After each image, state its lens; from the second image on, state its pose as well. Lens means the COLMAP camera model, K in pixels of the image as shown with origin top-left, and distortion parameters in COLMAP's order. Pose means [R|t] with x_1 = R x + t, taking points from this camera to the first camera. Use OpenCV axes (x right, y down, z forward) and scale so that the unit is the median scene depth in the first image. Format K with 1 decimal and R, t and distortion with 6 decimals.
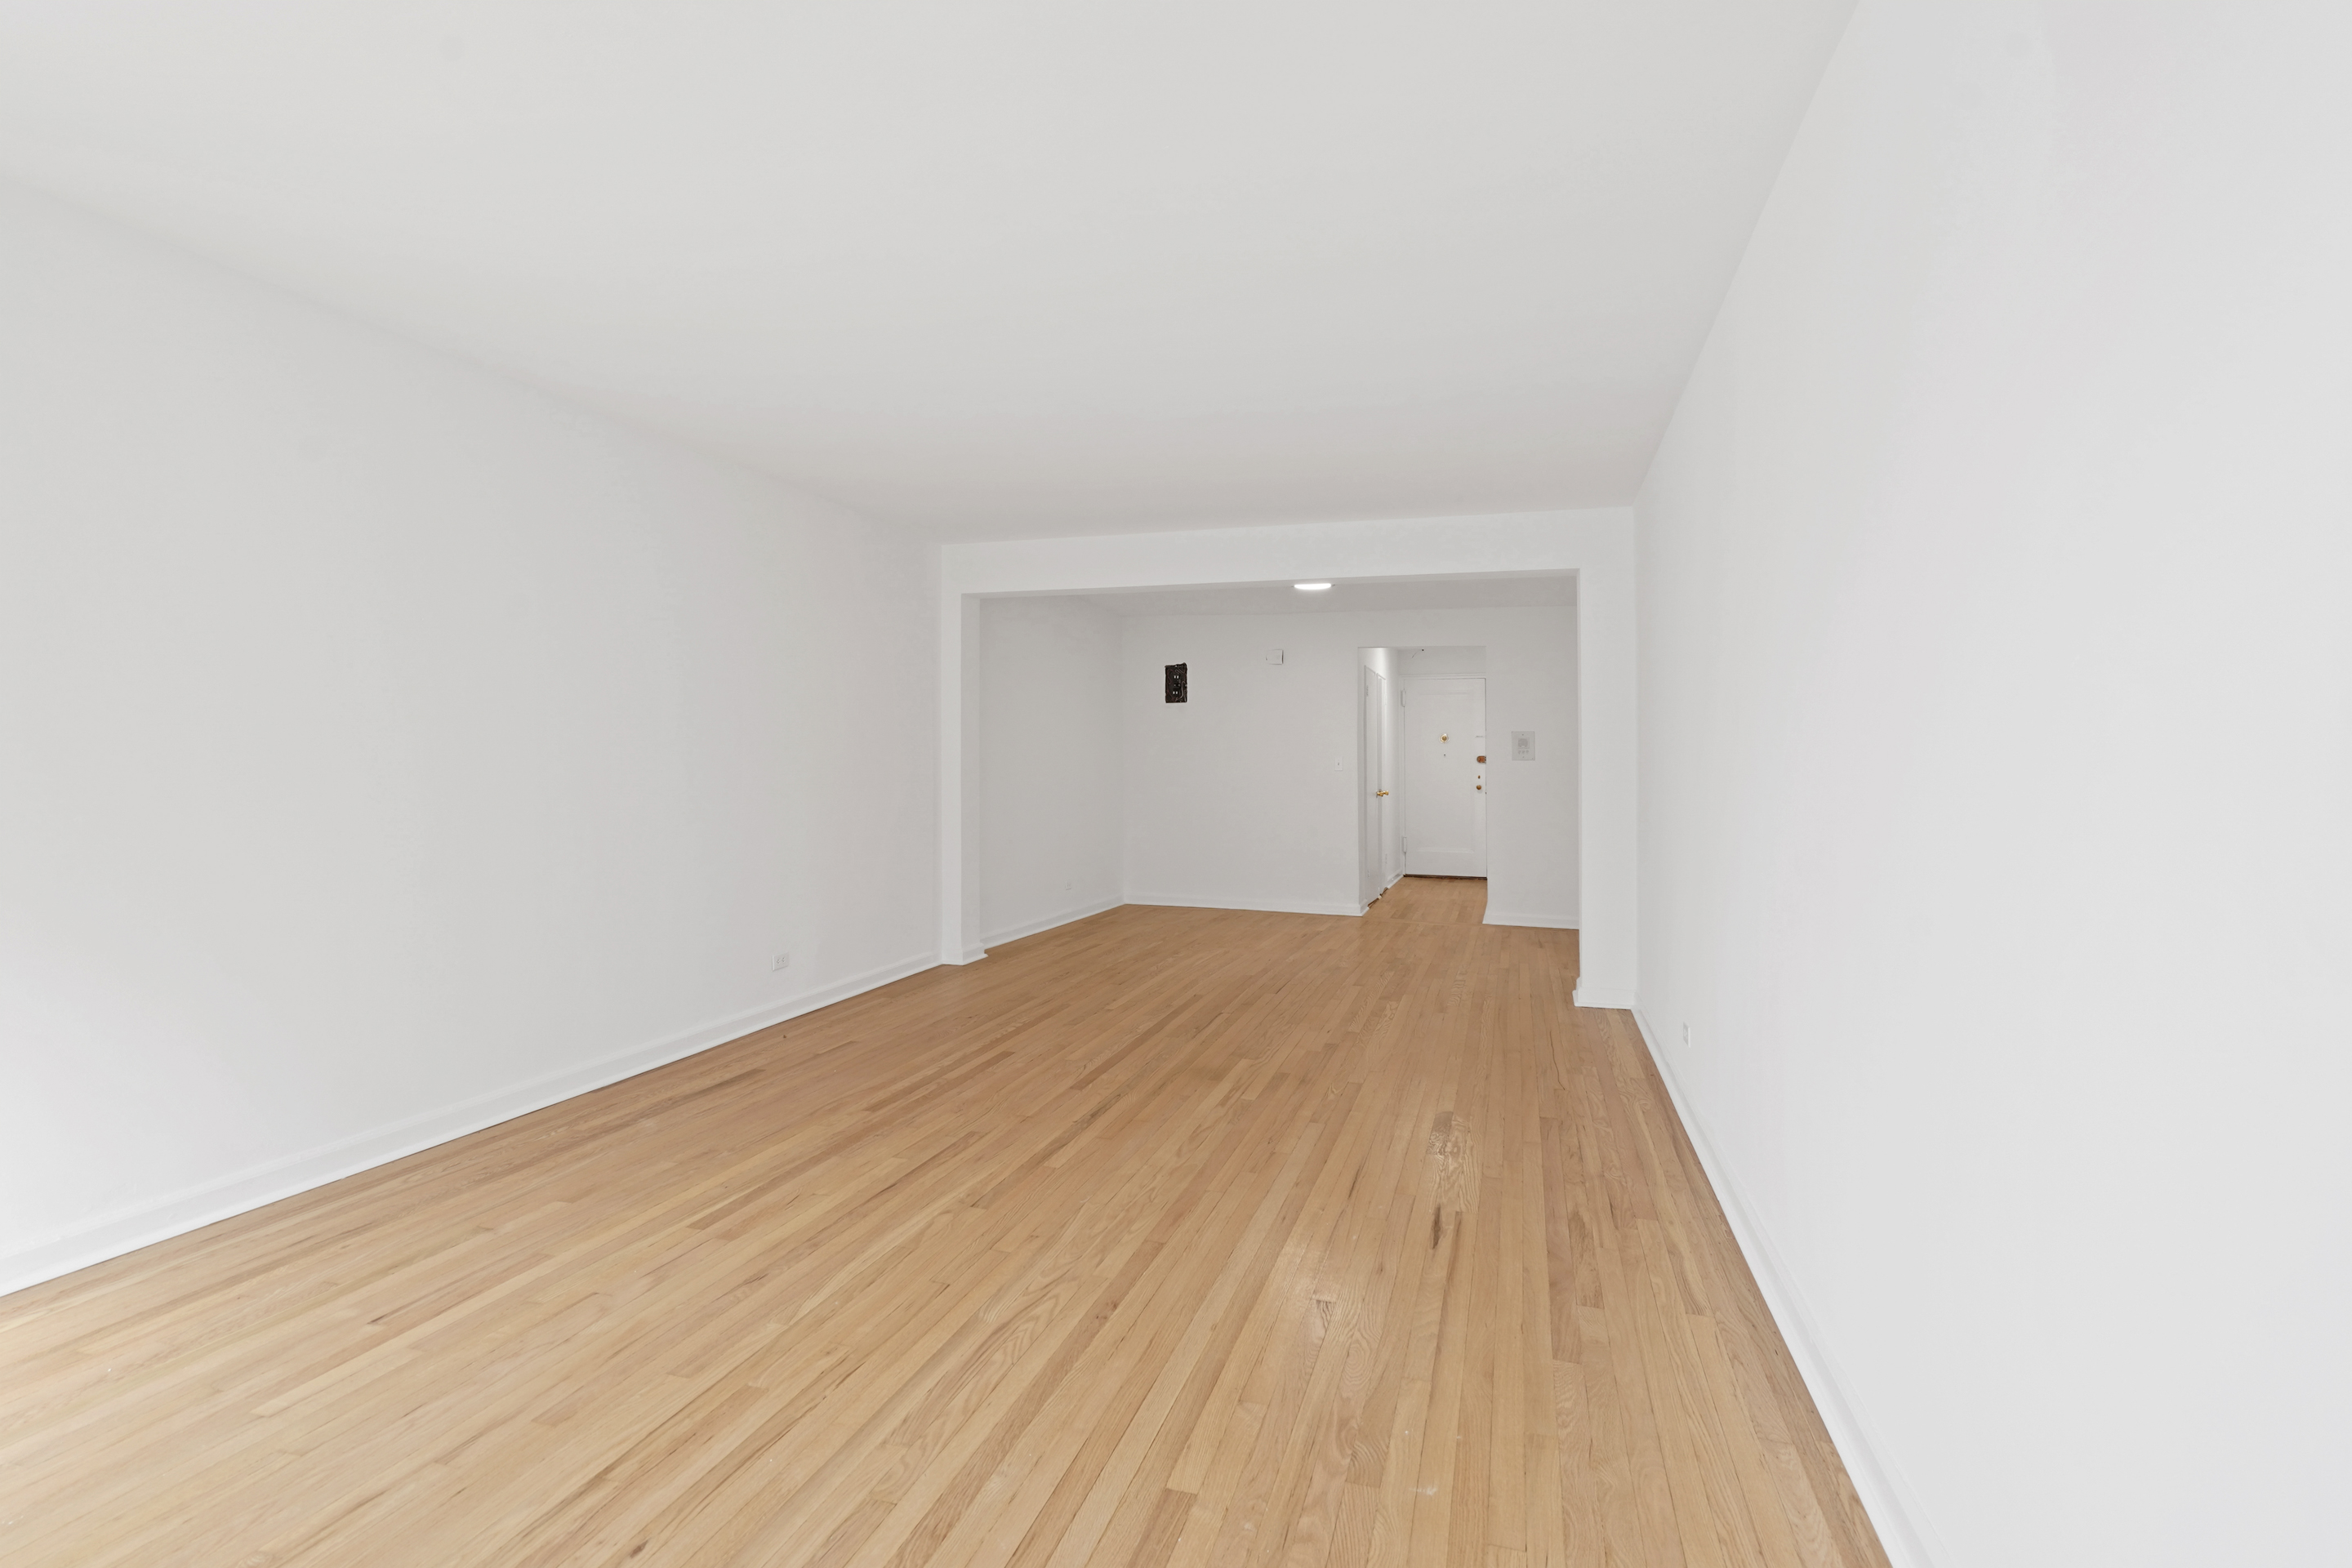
lens RADIAL K [[1095.9, 0, 1171.0], [0, 1095.9, 751.4], [0, 0, 1]] dist [0.010833, 0.000537]
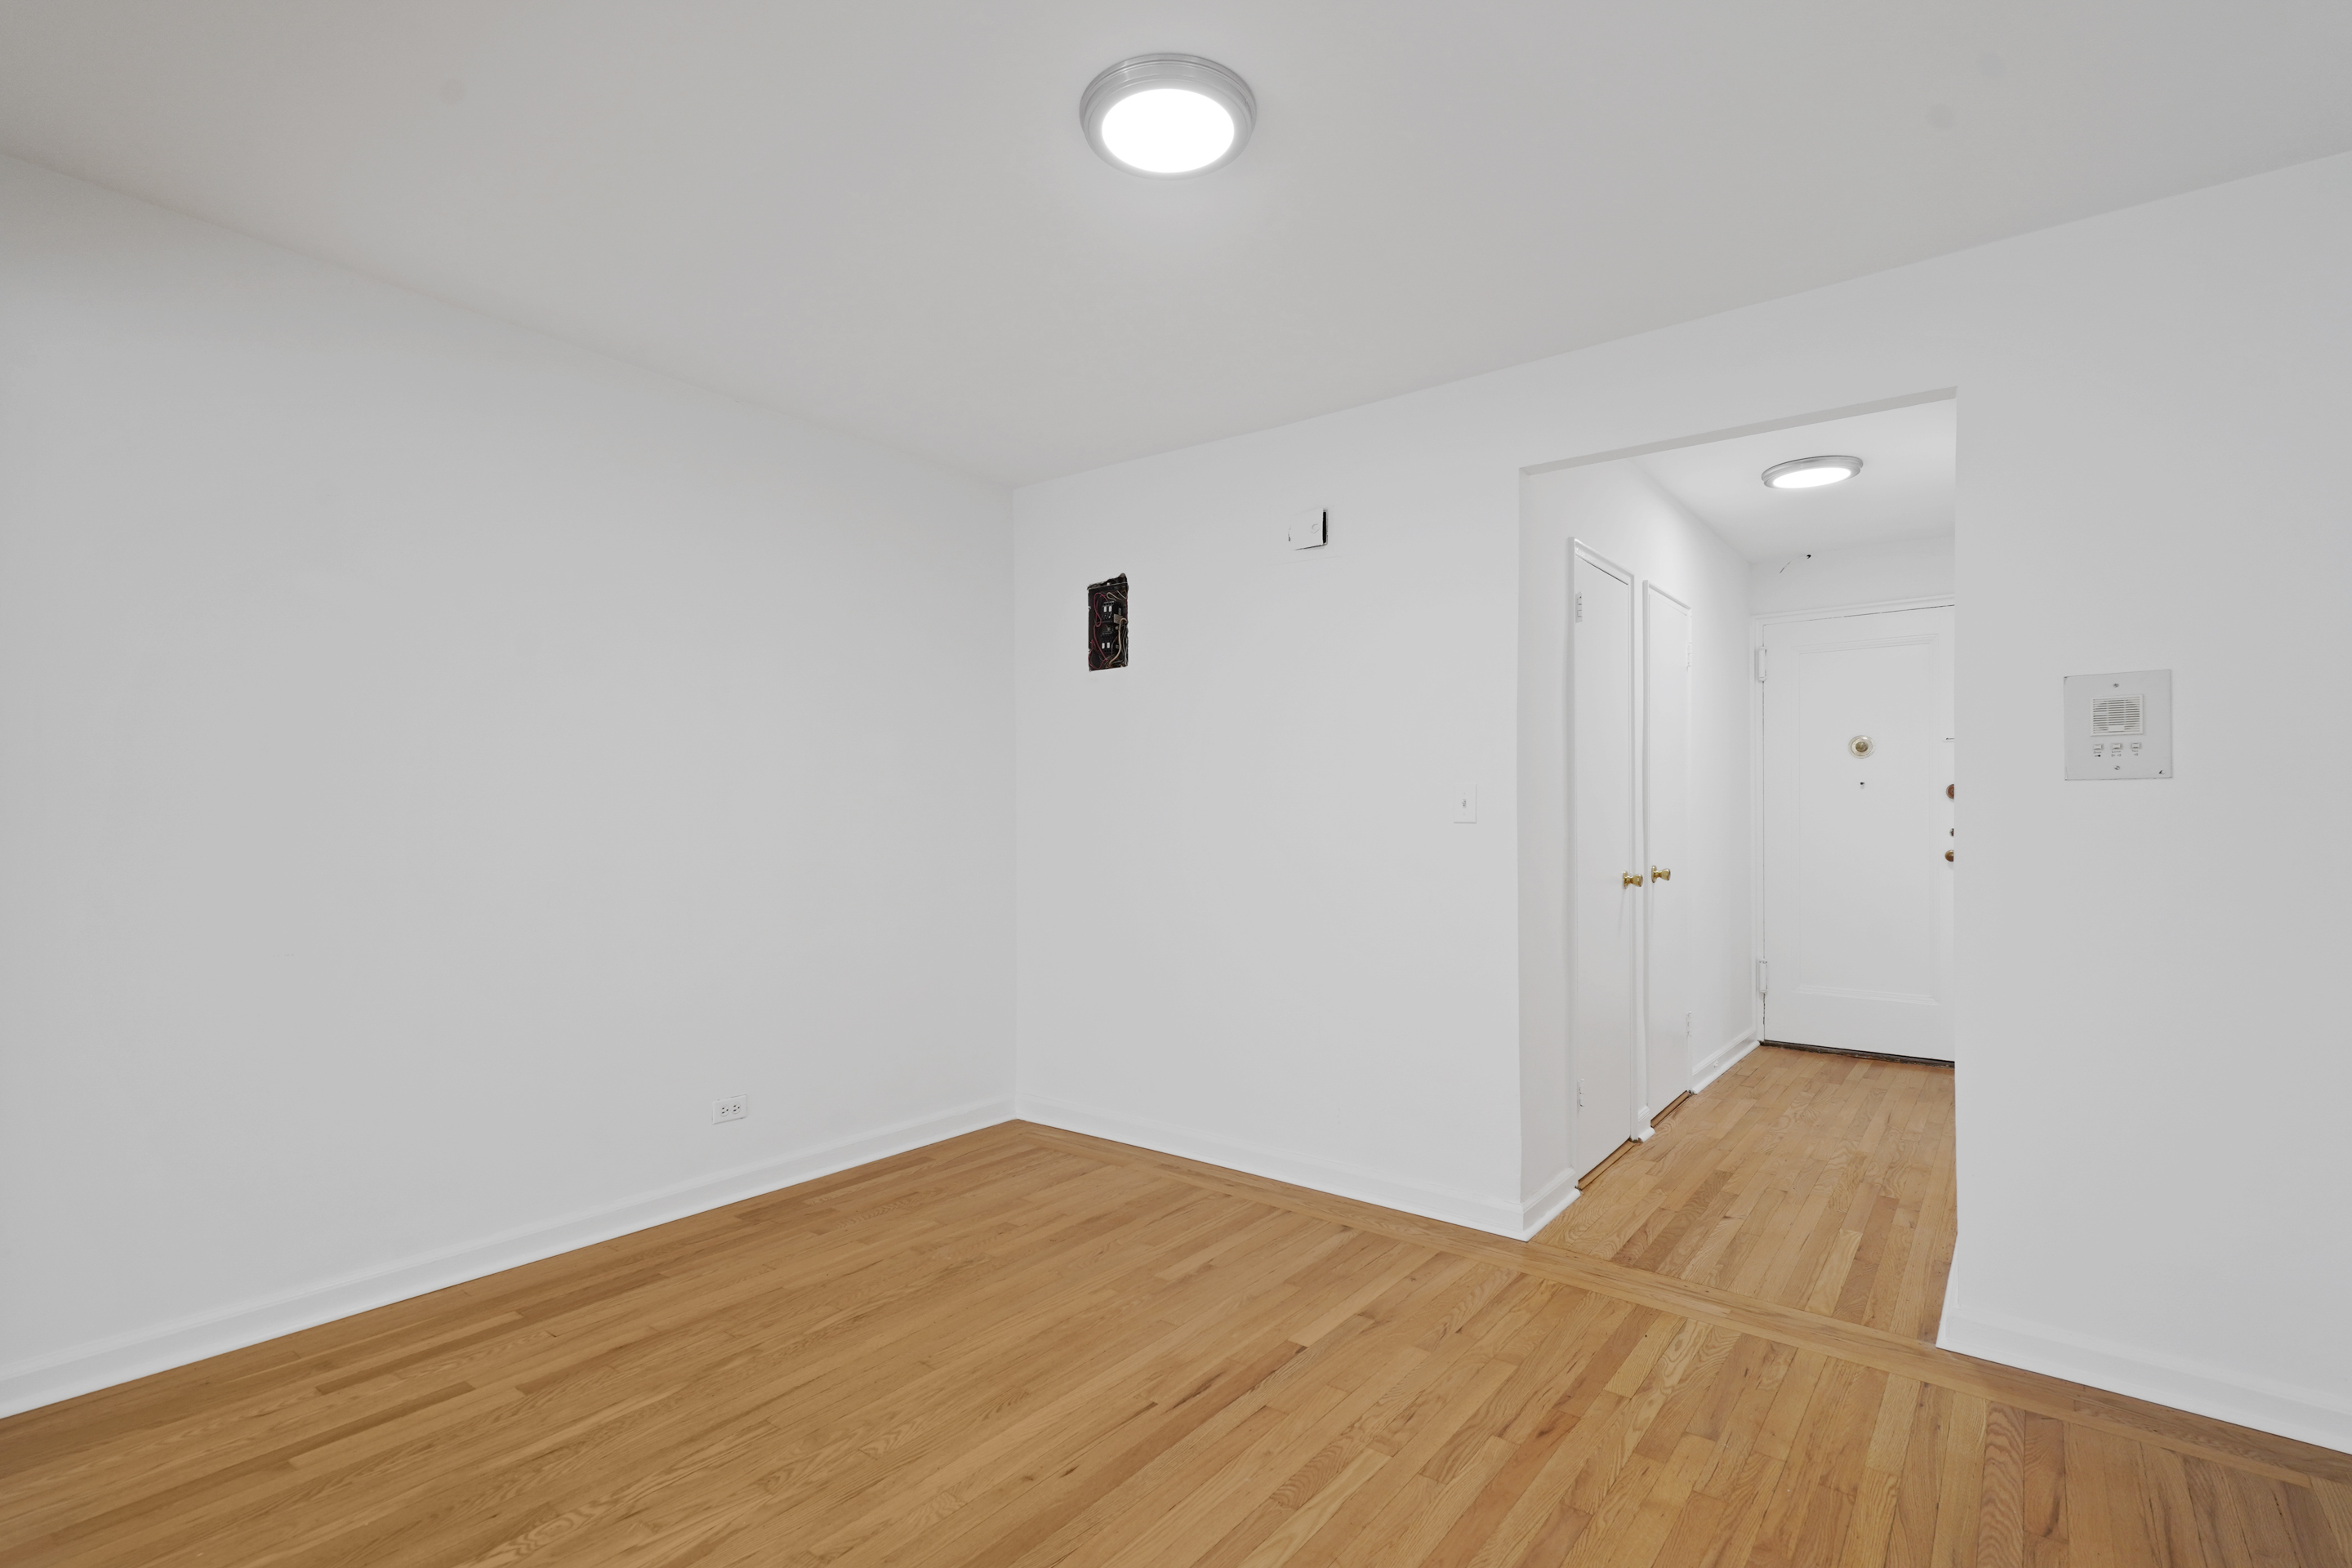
lens RADIAL K [[1091.9, 0, 1173.7], [0, 1091.9, 820.9], [0, 0, 1]] dist [0.001802, 0.007178]
pose [[0.935945, -0.009014, -0.352031, 0.506081], [0.014355, 0.999818, 0.012565, 0.030544], [0.351854, -0.016814, 0.935904, 1.693862]]
